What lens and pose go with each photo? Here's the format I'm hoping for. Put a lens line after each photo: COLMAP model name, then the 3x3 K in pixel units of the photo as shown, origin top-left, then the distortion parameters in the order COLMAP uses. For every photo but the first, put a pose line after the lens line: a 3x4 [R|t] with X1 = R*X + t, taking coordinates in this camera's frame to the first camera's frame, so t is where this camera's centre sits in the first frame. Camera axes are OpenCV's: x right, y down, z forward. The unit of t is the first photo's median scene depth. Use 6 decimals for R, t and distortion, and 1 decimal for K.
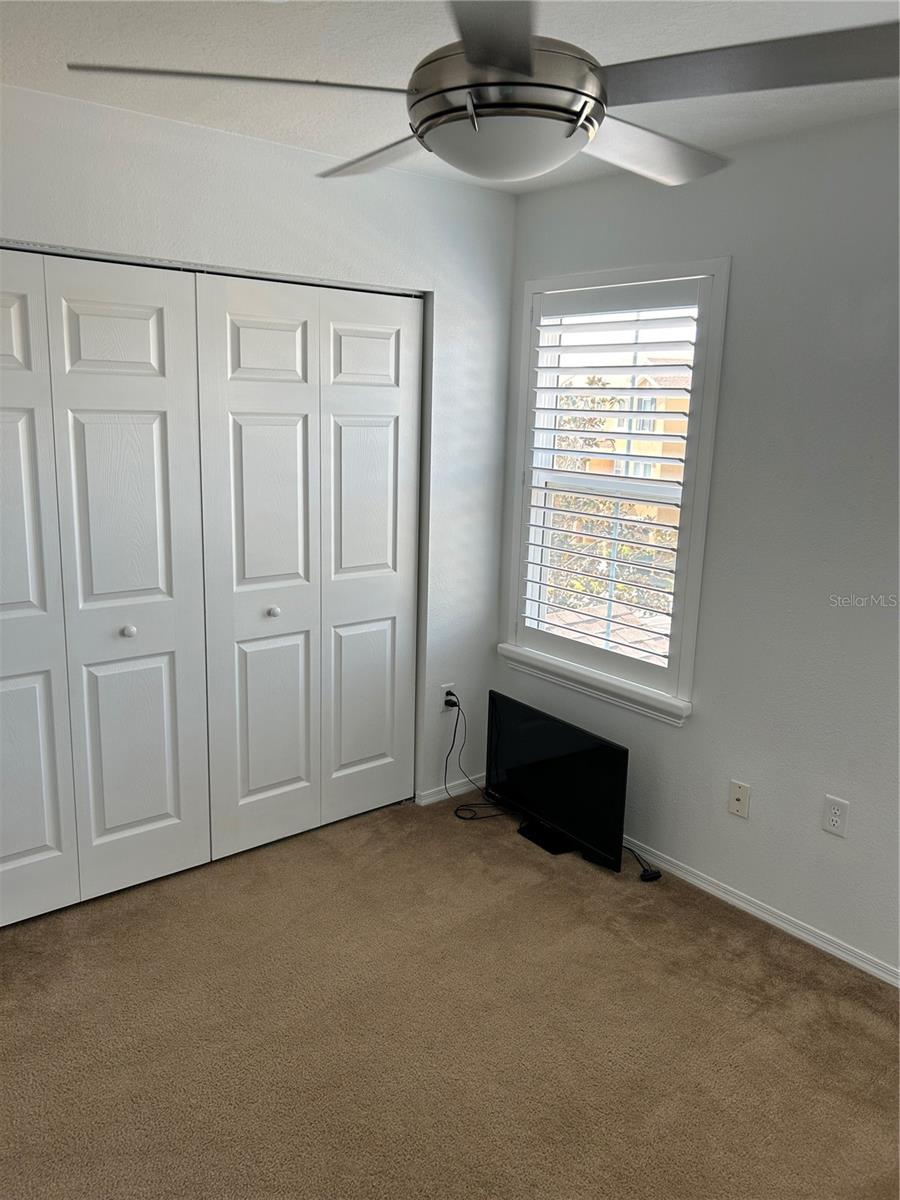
lens RADIAL K [[885.3, 0, 450.0], [0, 885.3, 600.0], [0, 0, 1]] dist [0.004598, -0.001623]
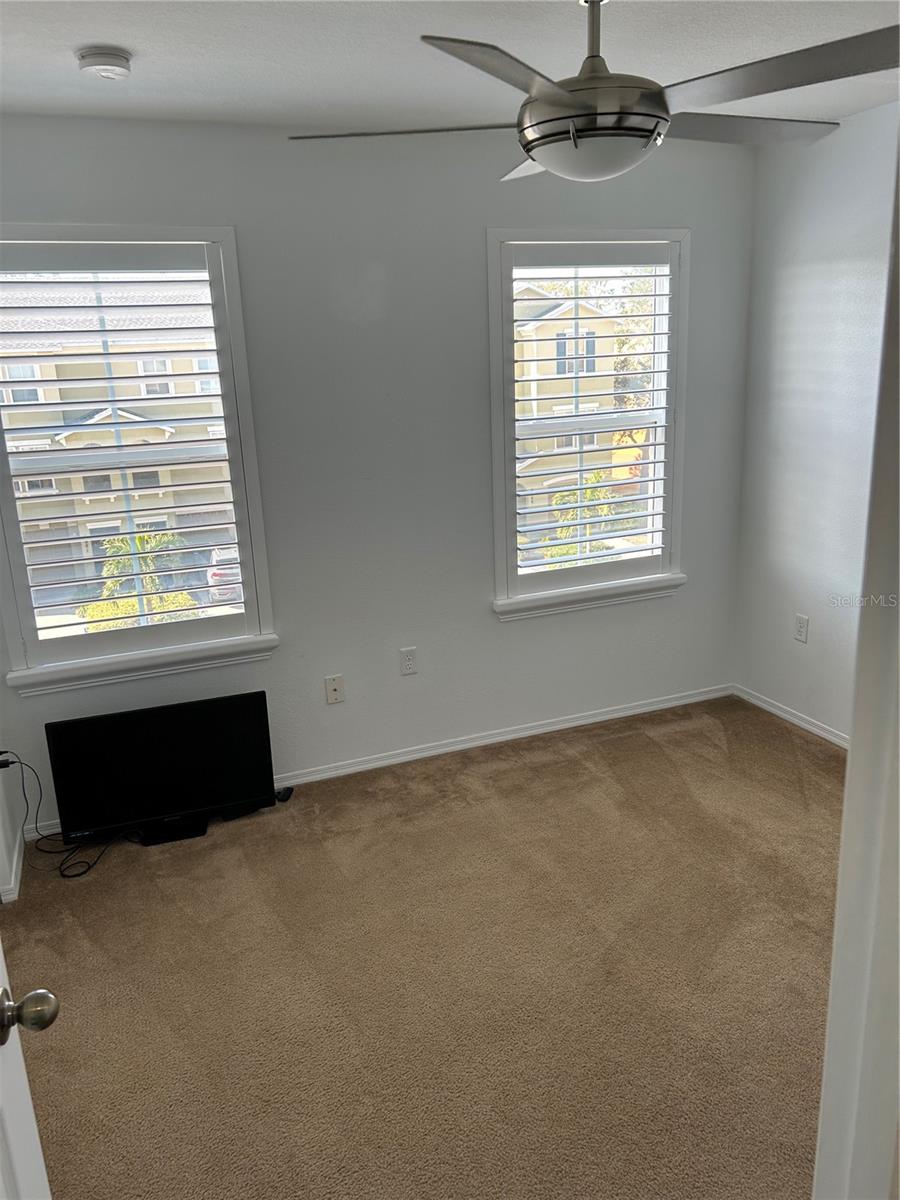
lens RADIAL K [[895.4, 0, 456.5], [0, 895.4, 604.7], [0, 0, 1]] dist [0.026047, -0.003711]
pose [[0.307914, -0.301384, 0.902417, -0.672595], [0.254993, 0.939942, 0.226910, -0.116103], [-0.916607, 0.160241, 0.366272, 0.370274]]
